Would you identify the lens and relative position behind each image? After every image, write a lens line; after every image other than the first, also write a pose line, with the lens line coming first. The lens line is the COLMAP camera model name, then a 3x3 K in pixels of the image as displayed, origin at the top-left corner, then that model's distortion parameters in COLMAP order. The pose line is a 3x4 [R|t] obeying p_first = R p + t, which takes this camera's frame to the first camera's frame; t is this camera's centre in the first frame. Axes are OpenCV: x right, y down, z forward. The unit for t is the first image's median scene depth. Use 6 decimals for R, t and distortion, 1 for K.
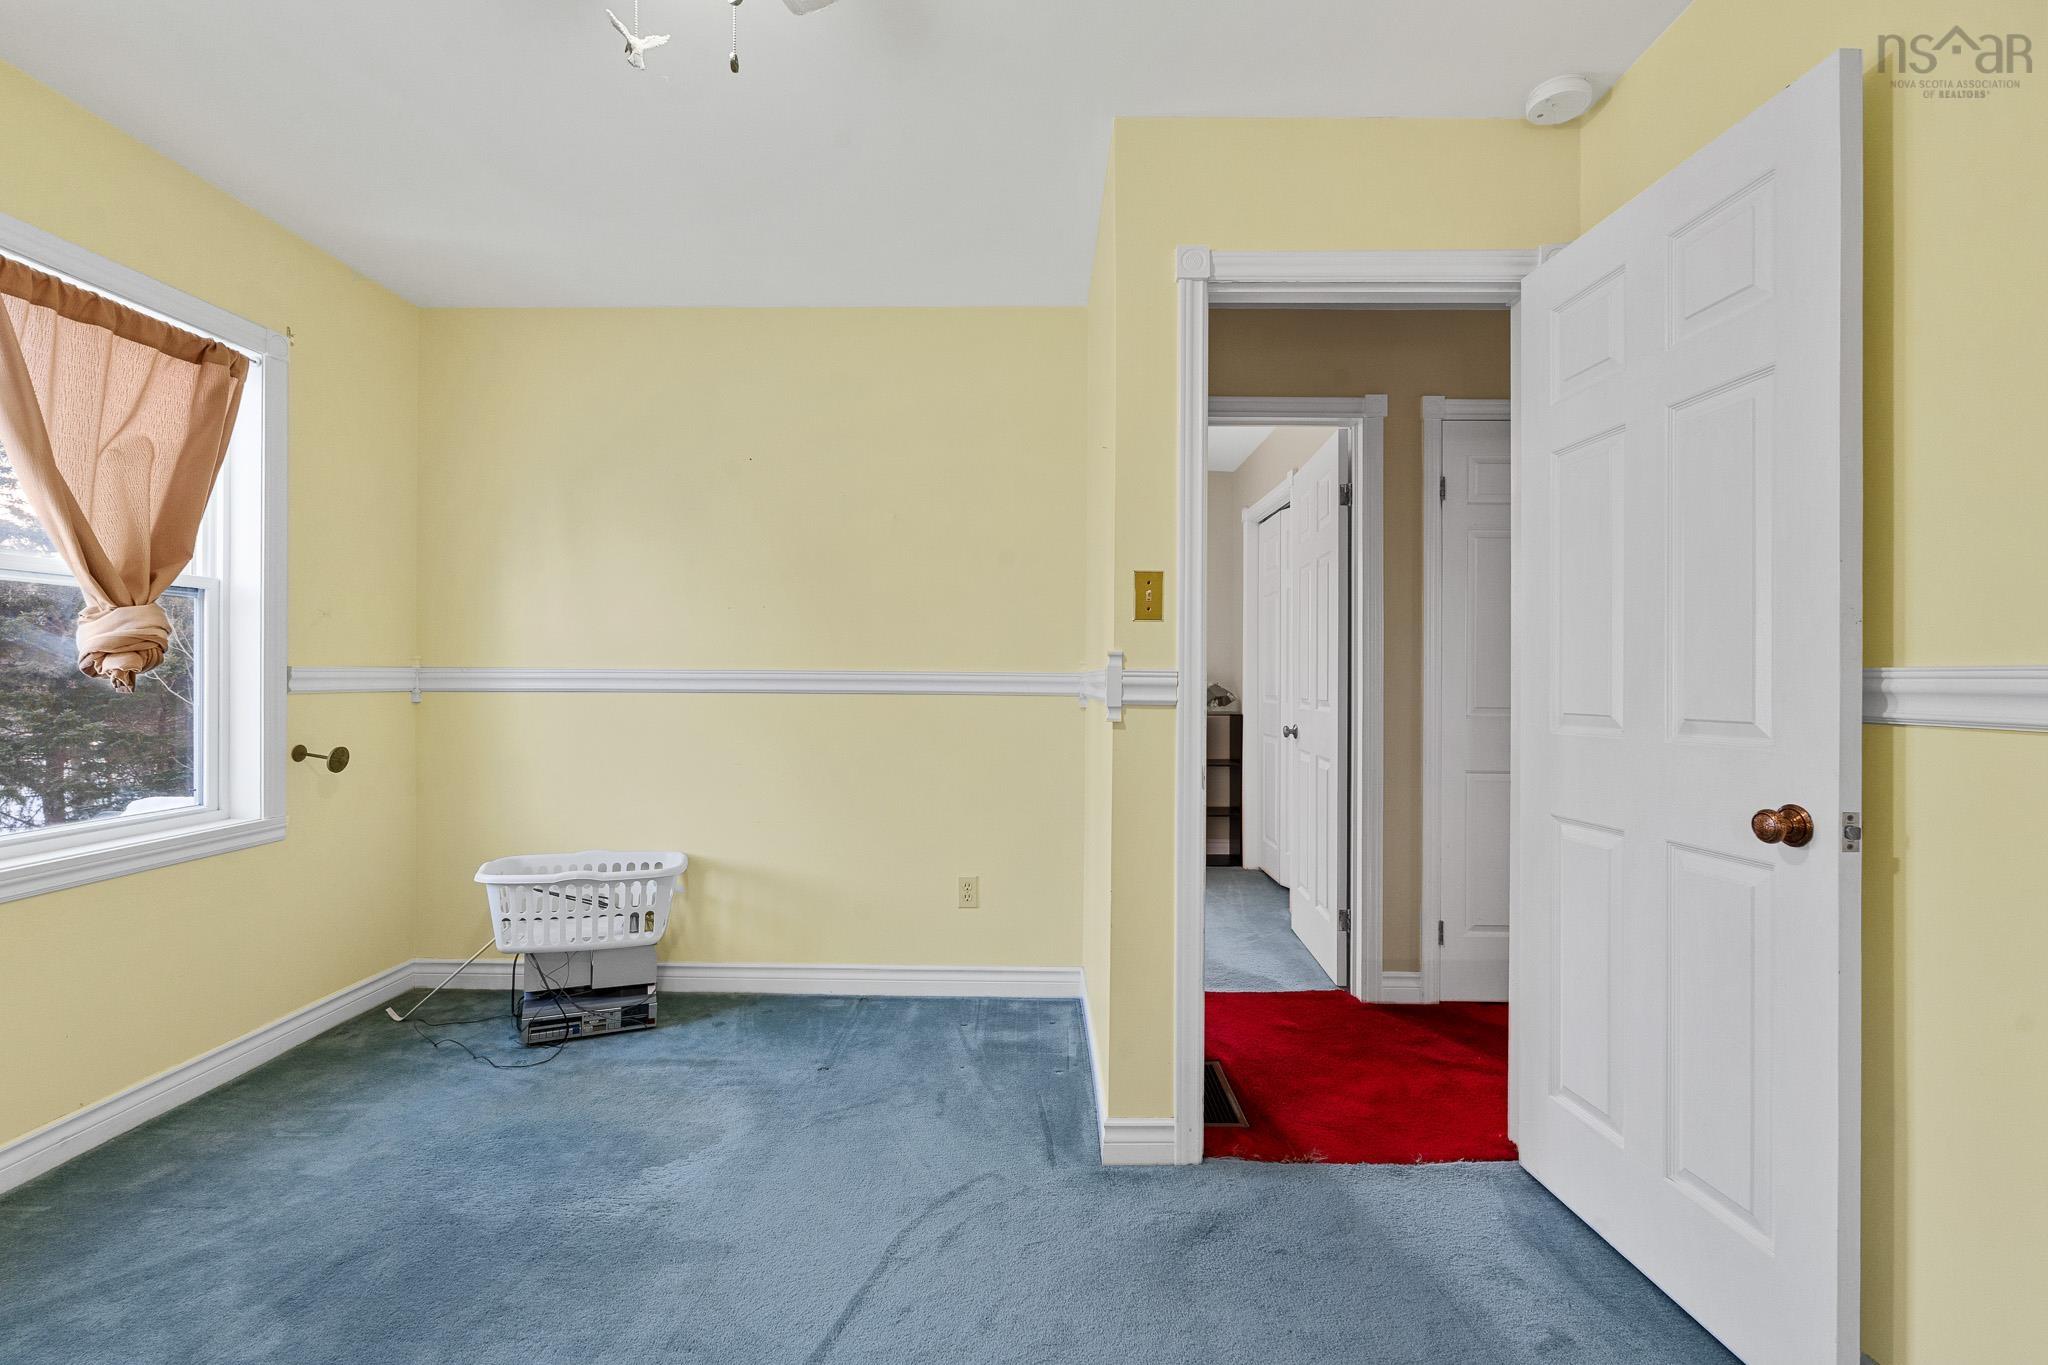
lens RADIAL K [[896.0, 0, 1021.9], [0, 896.0, 677.2], [0, 0, 1]] dist [-0.007087, 0.000916]
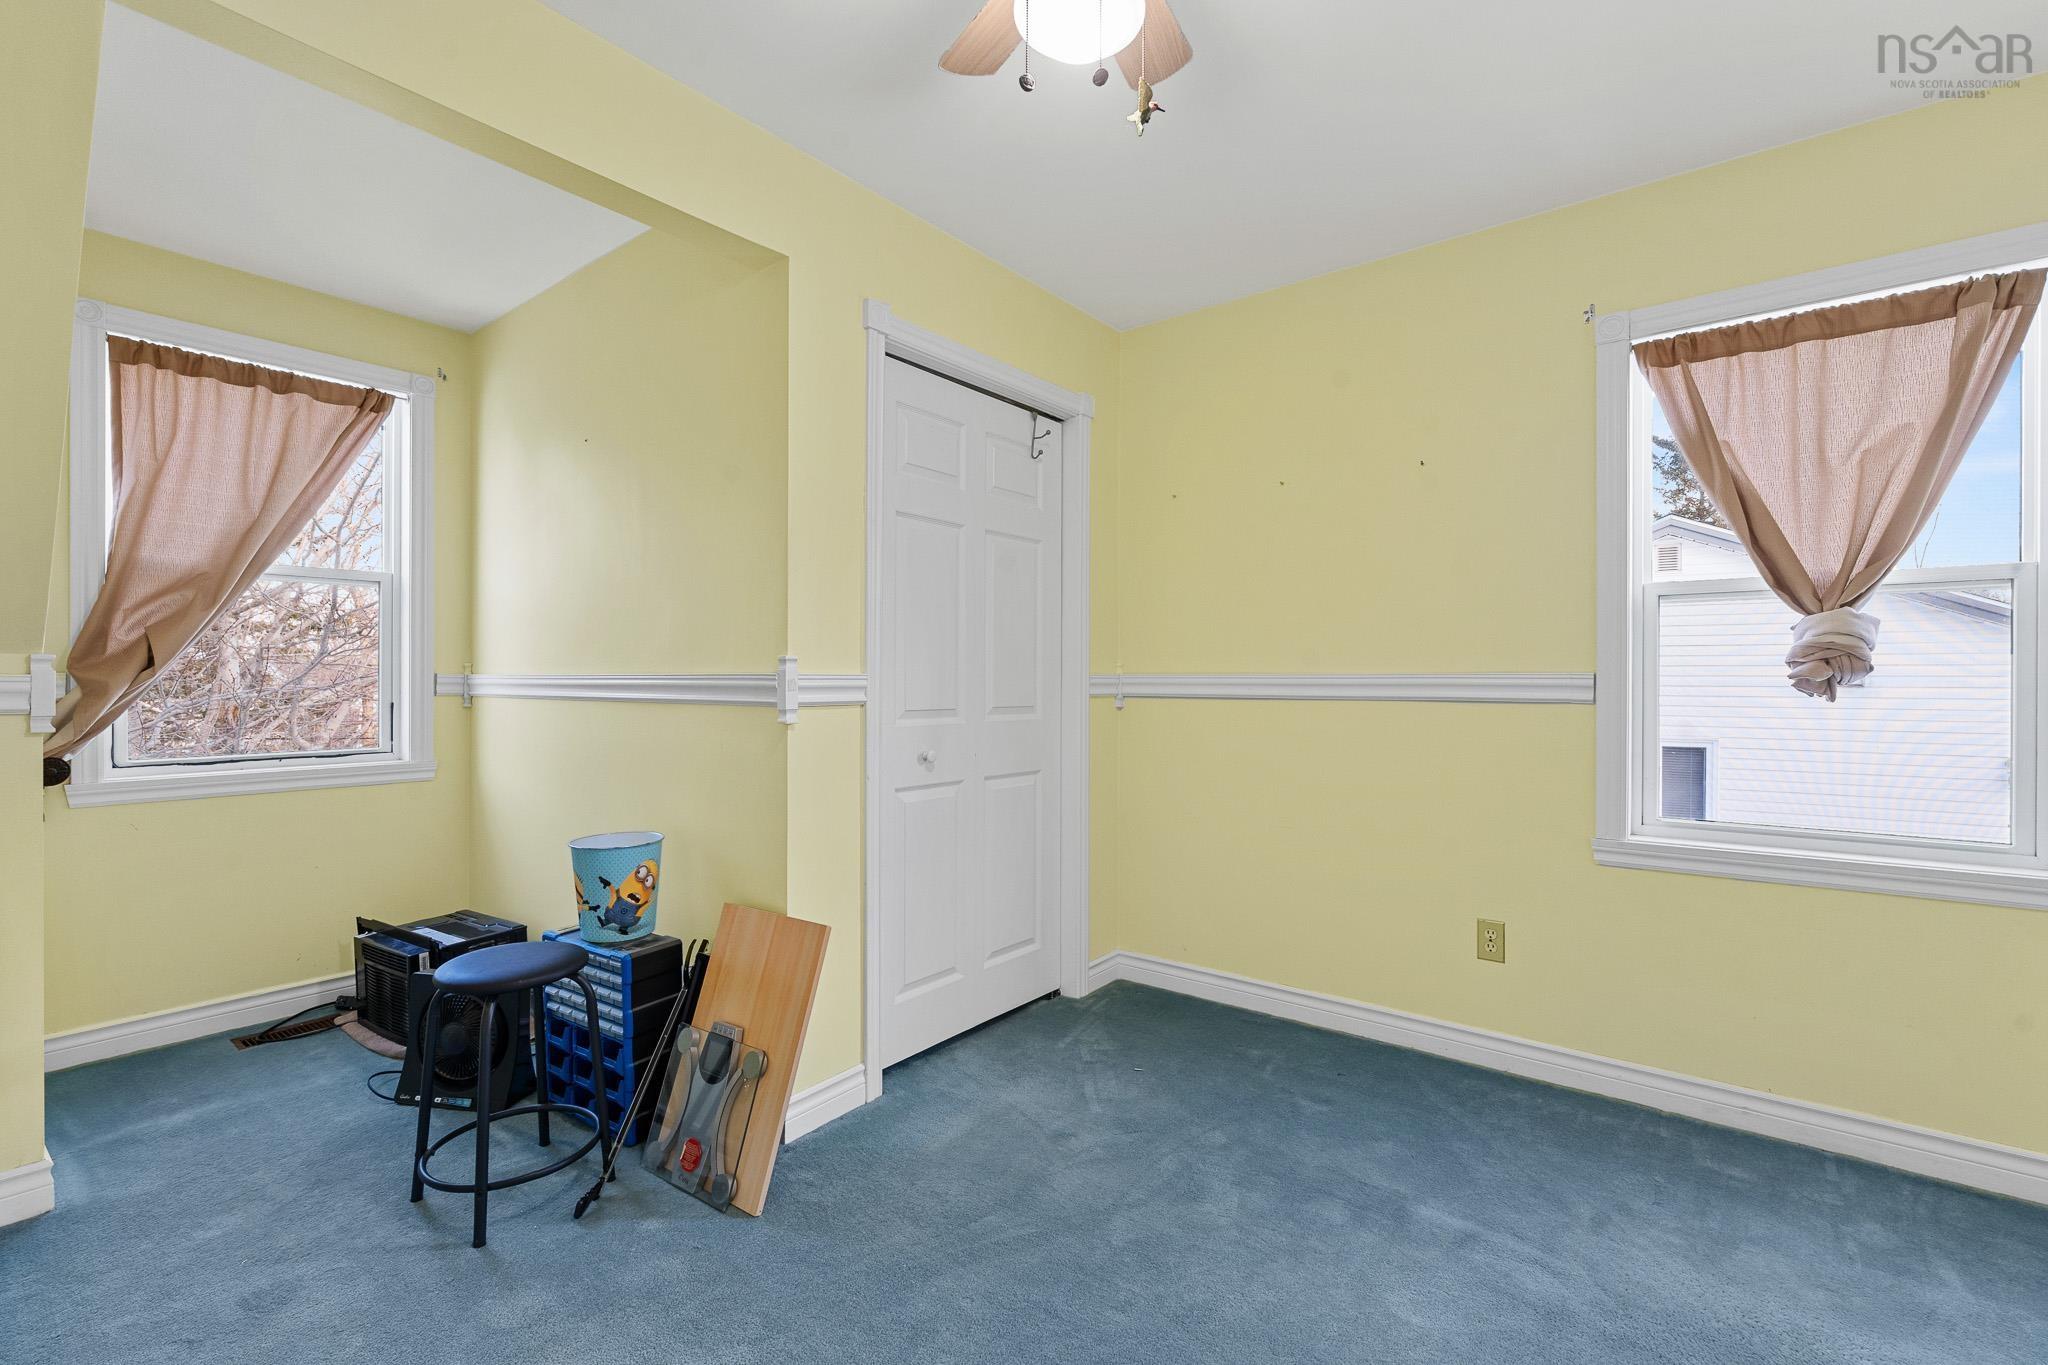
lens RADIAL K [[896.0, 0, 1020.4], [0, 896.0, 682.4], [0, 0, 1]] dist [-0.007087, 0.000916]
pose [[-0.622827, -0.003937, -0.782350, 0.311064], [-0.003612, 0.999991, -0.002157, 0.001434], [0.782351, 0.001483, -0.622836, 0.909000]]
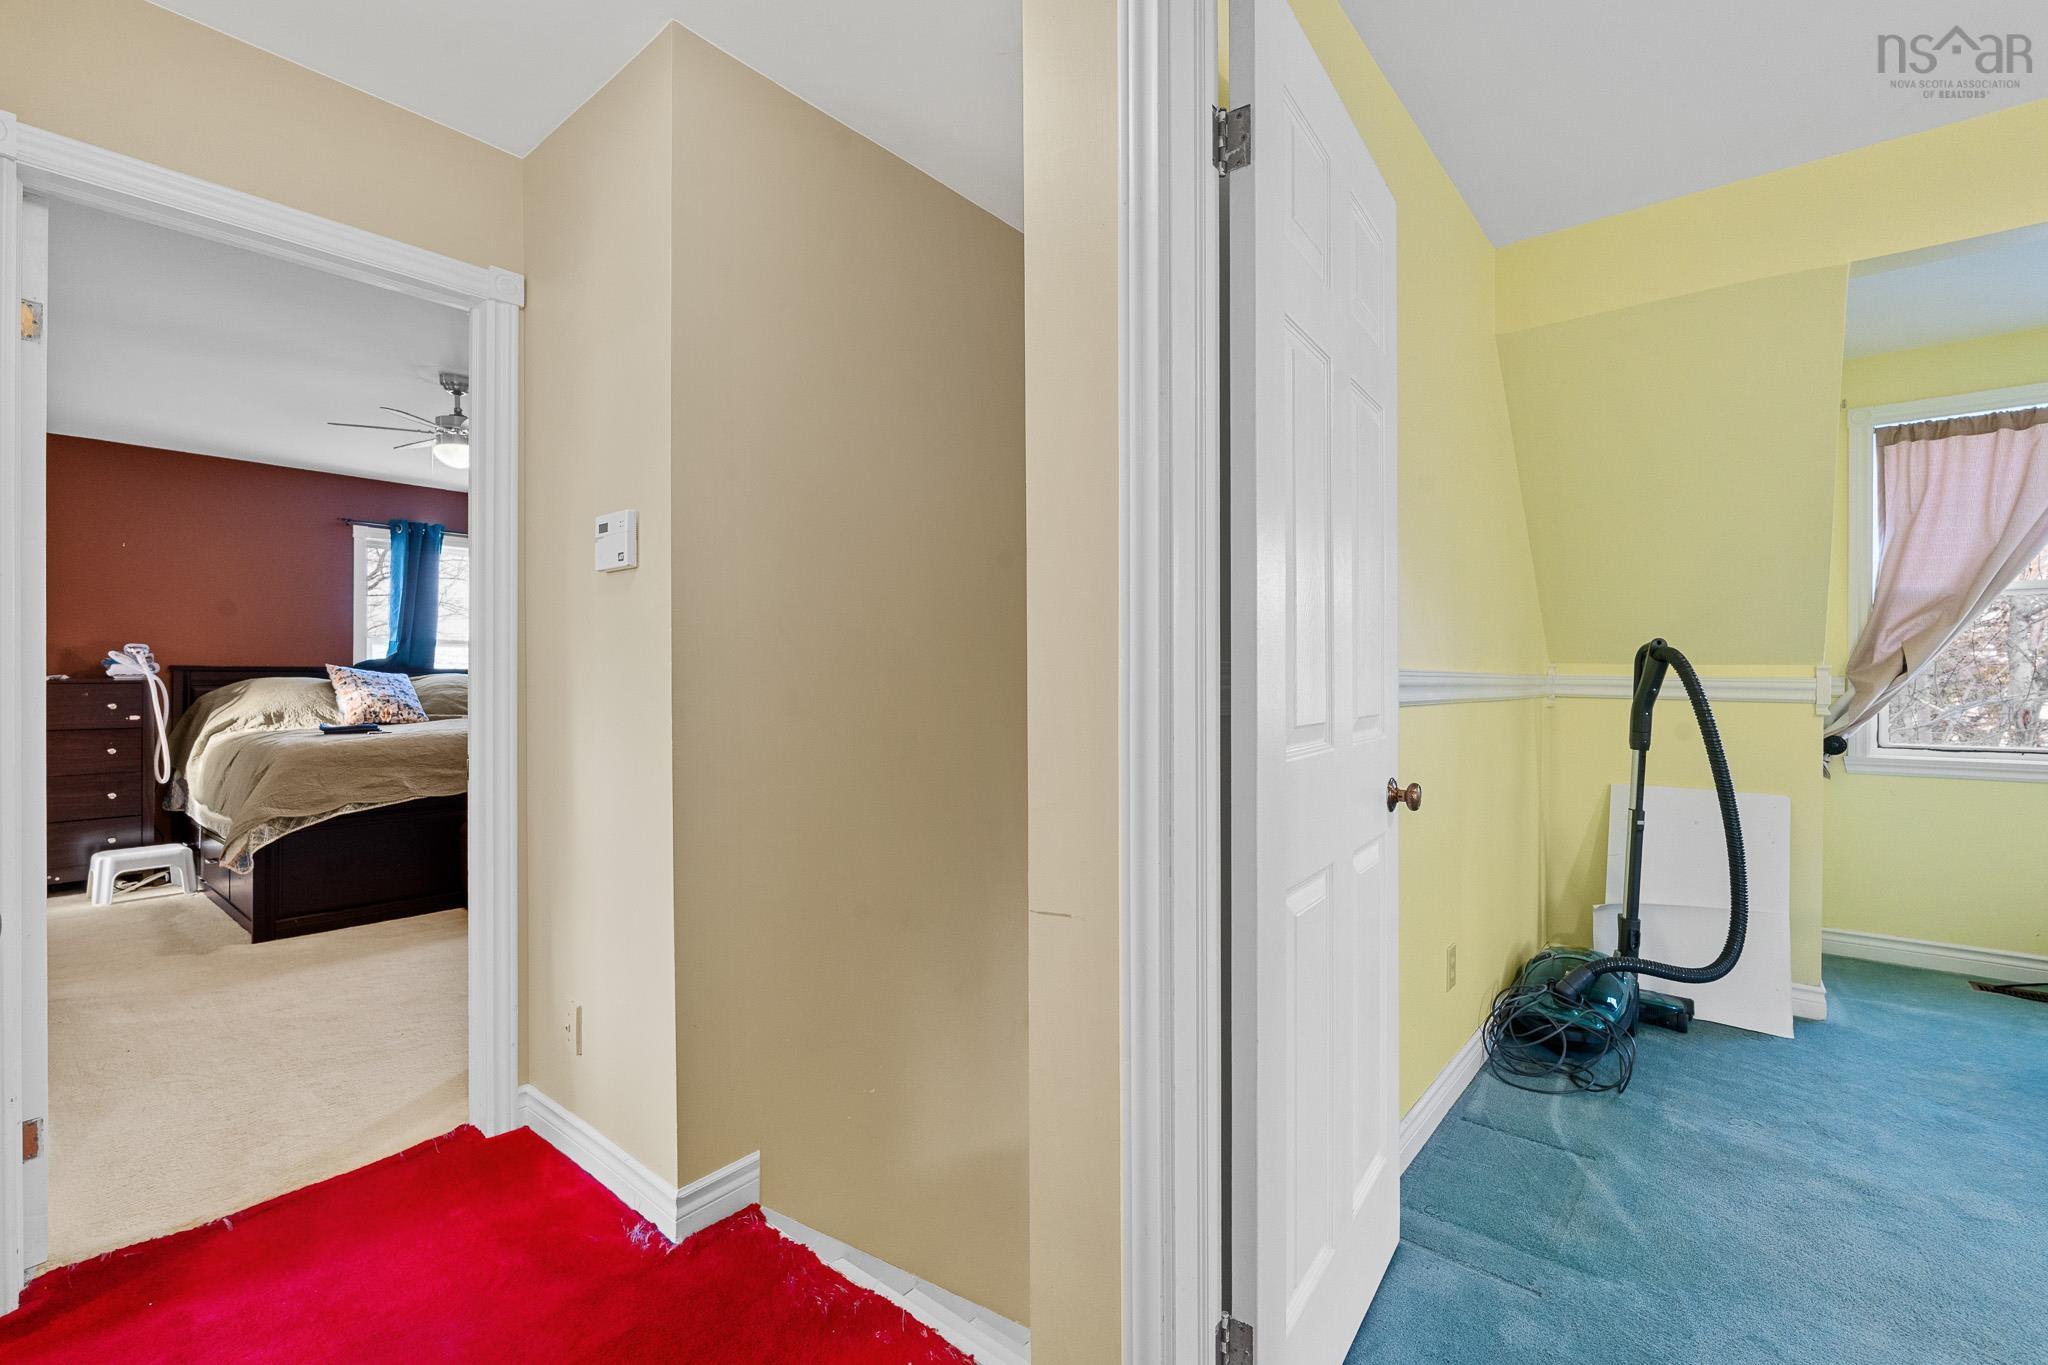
lens RADIAL K [[896.0, 0, 1022.2], [0, 896.0, 675.6], [0, 0, 1]] dist [-0.007087, 0.000916]
pose [[-0.772431, -0.009042, 0.635034, 0.307723], [-0.011065, 0.999938, 0.000778, 0.004002], [-0.635002, -0.006426, -0.772484, 1.428889]]
